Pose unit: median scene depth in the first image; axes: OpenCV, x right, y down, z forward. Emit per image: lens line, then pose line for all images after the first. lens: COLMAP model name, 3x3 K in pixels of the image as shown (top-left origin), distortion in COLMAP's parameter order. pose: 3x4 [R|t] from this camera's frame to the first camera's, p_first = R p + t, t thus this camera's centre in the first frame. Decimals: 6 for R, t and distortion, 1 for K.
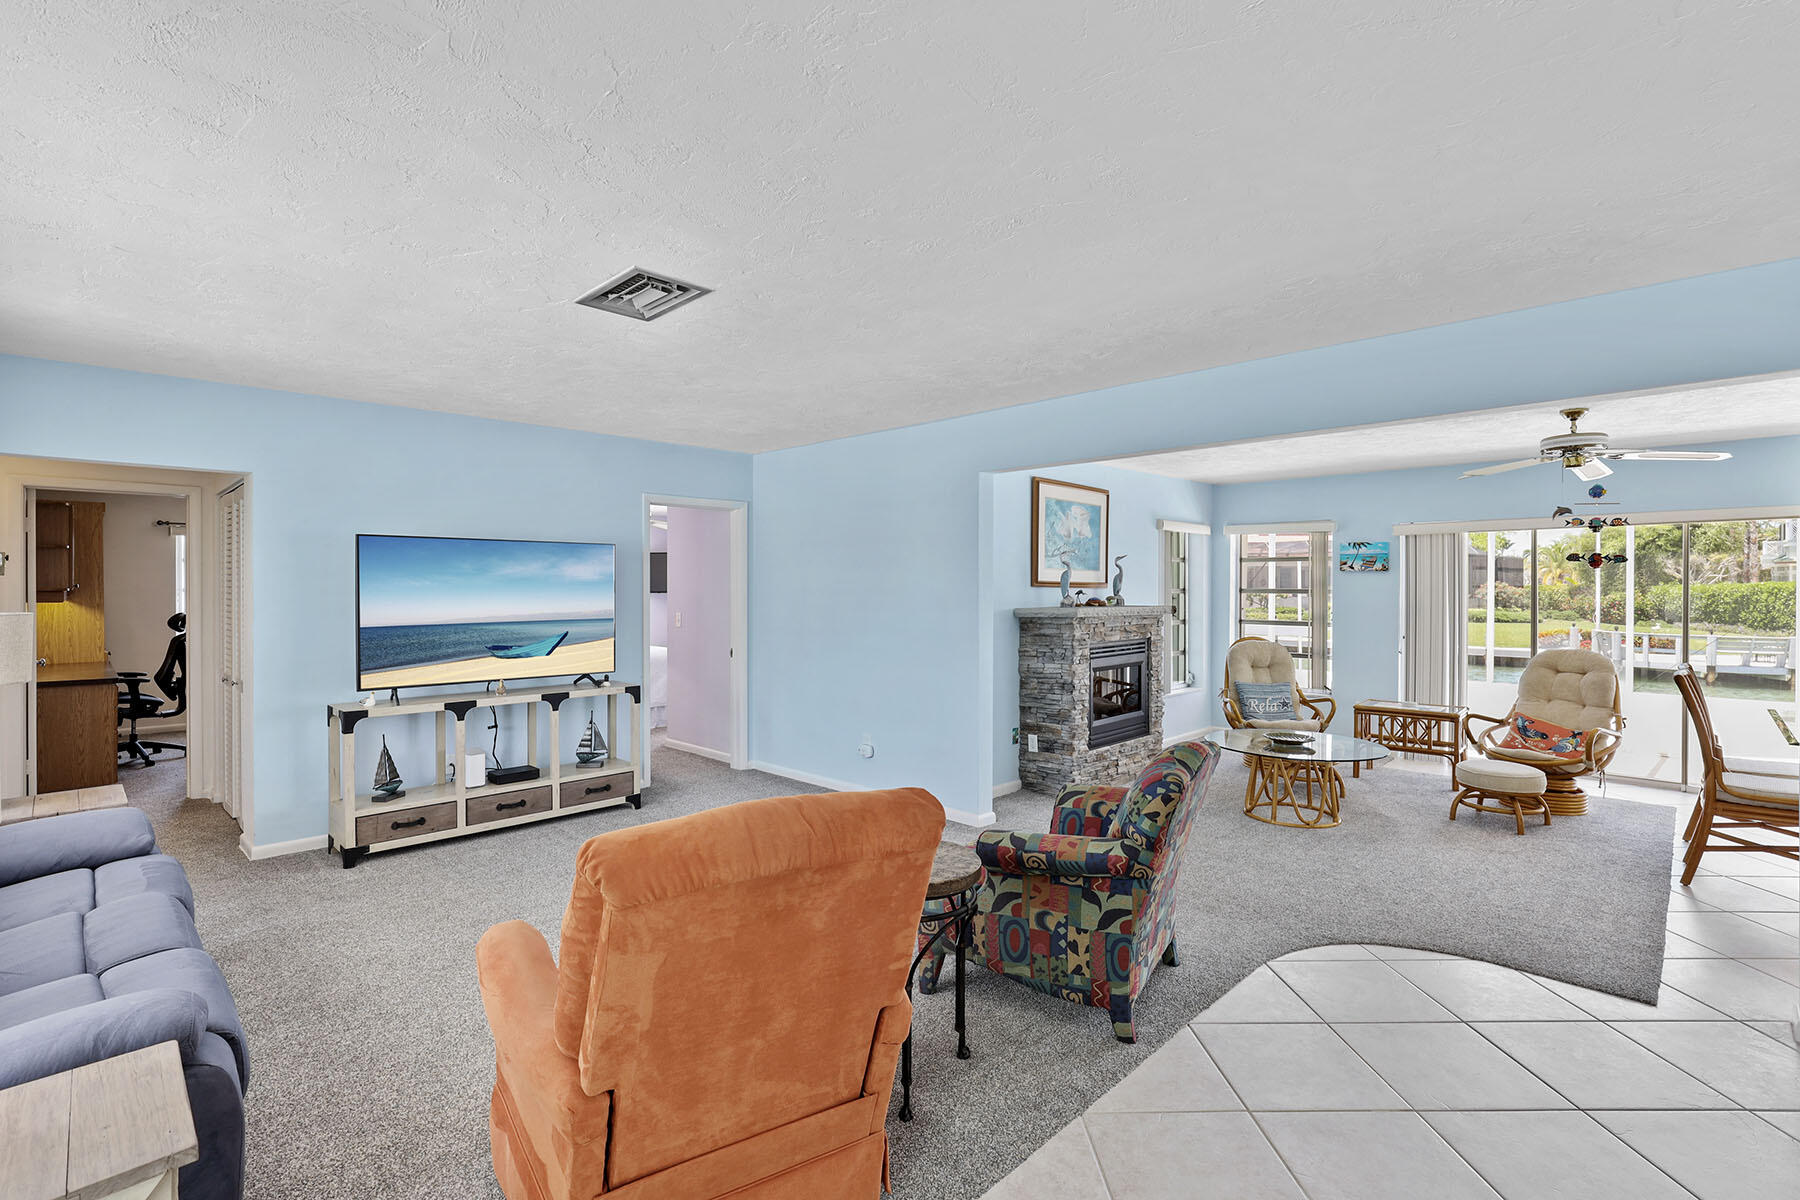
lens RADIAL K [[818.7, 0, 889.5], [0, 818.7, 588.4], [0, 0, 1]] dist [-0.022932, 0.005756]
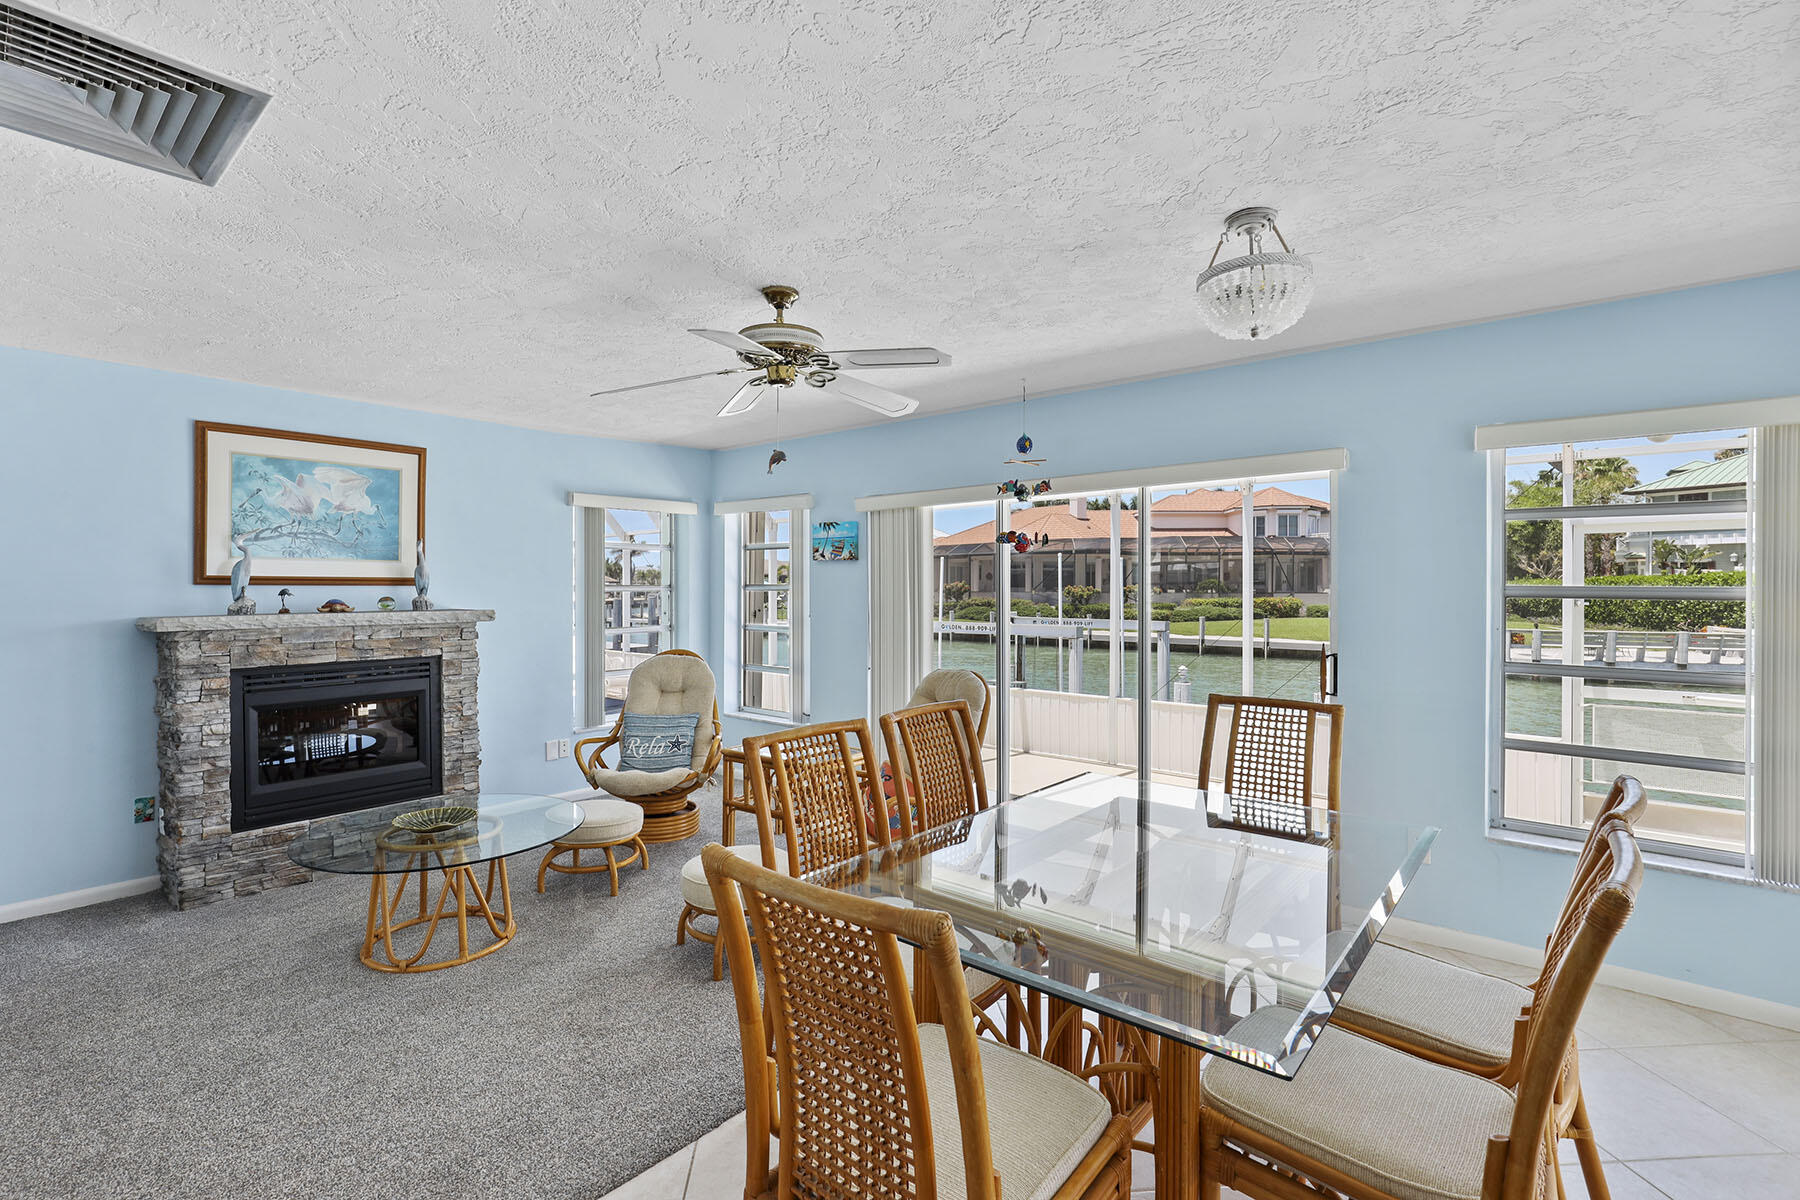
lens RADIAL K [[818.7, 0, 889.5], [0, 818.7, 588.4], [0, 0, 1]] dist [-0.022932, 0.005756]
pose [[0.996628, -0.006775, 0.081770, 0.733924], [0.006613, 0.999976, 0.002259, 0.003704], [-0.081783, -0.001711, 0.996649, 0.313987]]
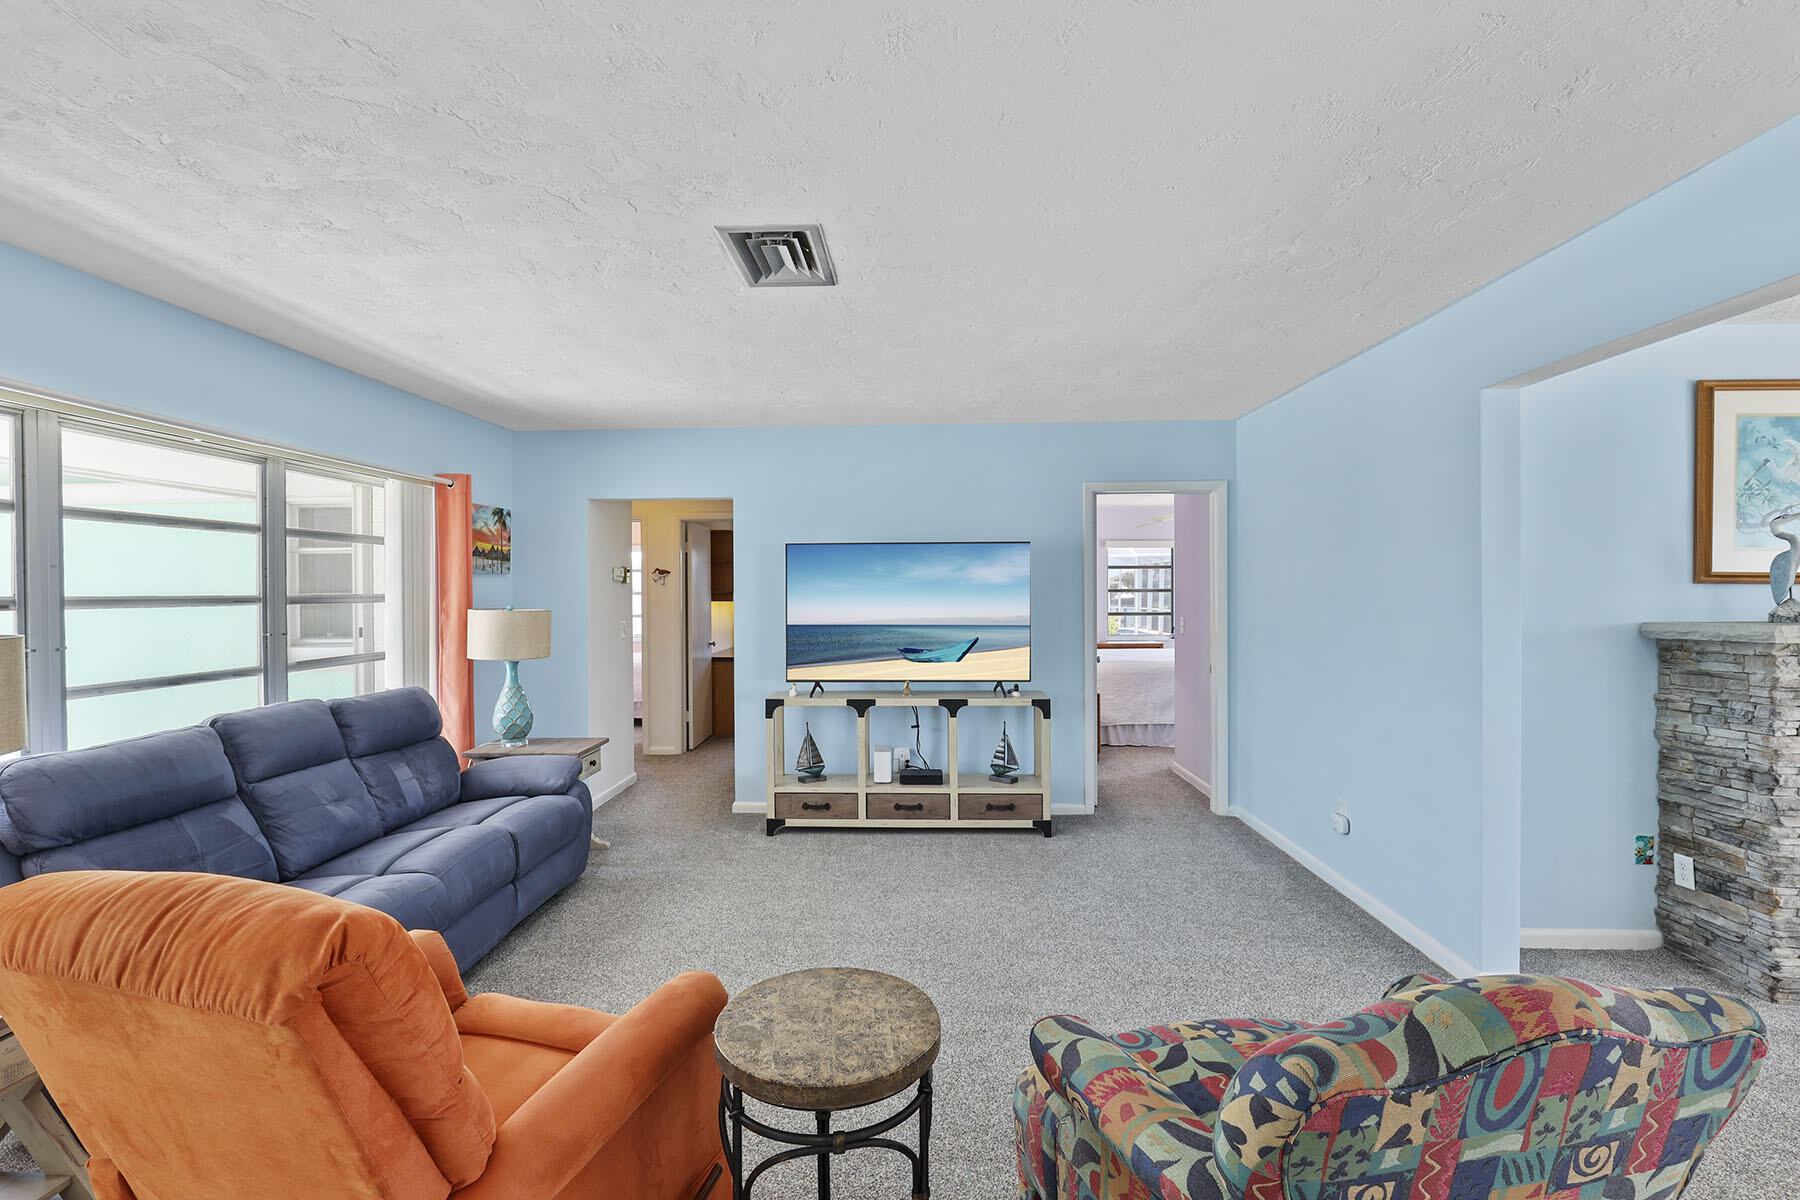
lens RADIAL K [[811.2, 0, 912.3], [0, 811.2, 596.8], [0, 0, 1]] dist [-0.014051, 0.005793]
pose [[0.679447, -0.000496, -0.733724, 0.226986], [0.004614, 0.999983, 0.003596, 0.002834], [0.733710, -0.005829, 0.679438, 0.270552]]
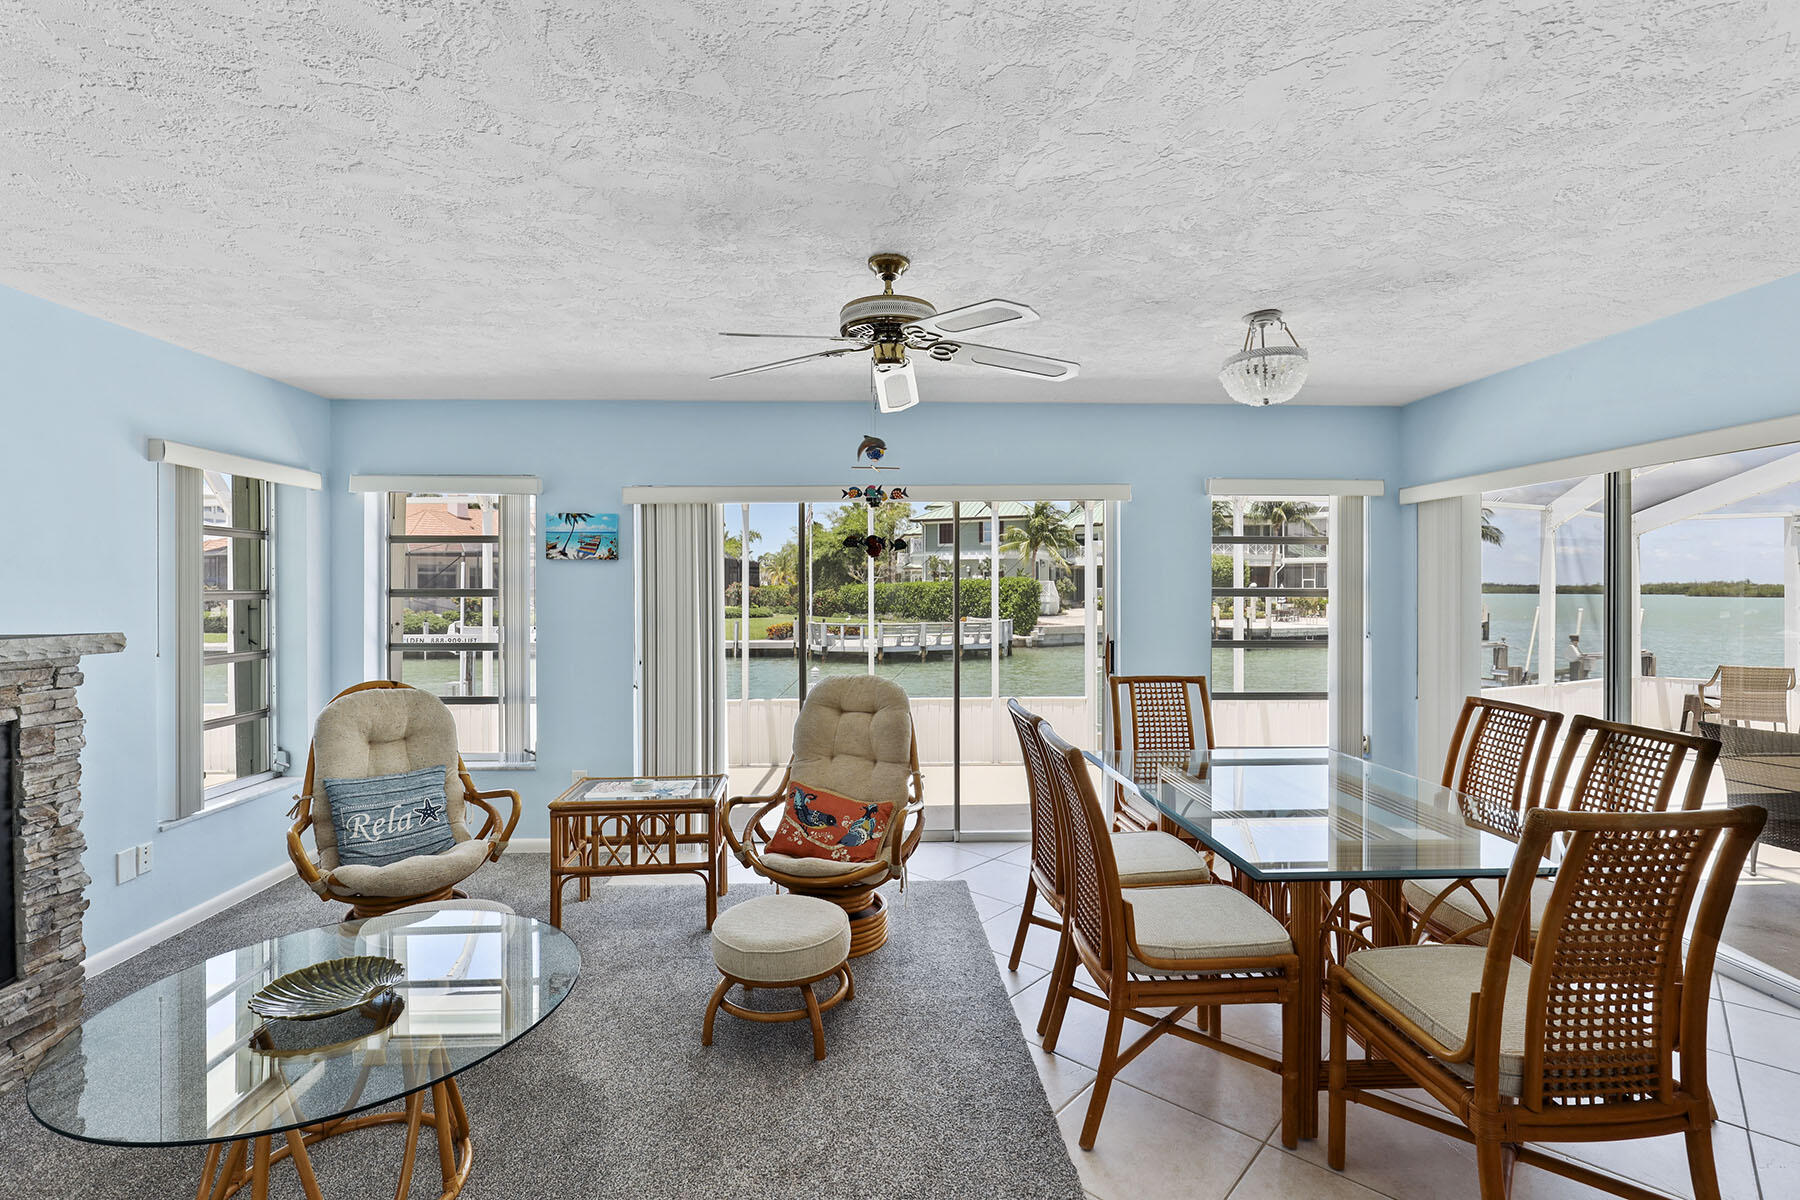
lens RADIAL K [[818.7, 0, 889.5], [0, 818.7, 588.4], [0, 0, 1]] dist [-0.022932, 0.005756]
pose [[0.678756, -0.007040, 0.734330, 0.366010], [0.008886, 0.999960, 0.001373, 0.002395], [-0.734310, 0.005593, 0.678791, 0.519725]]
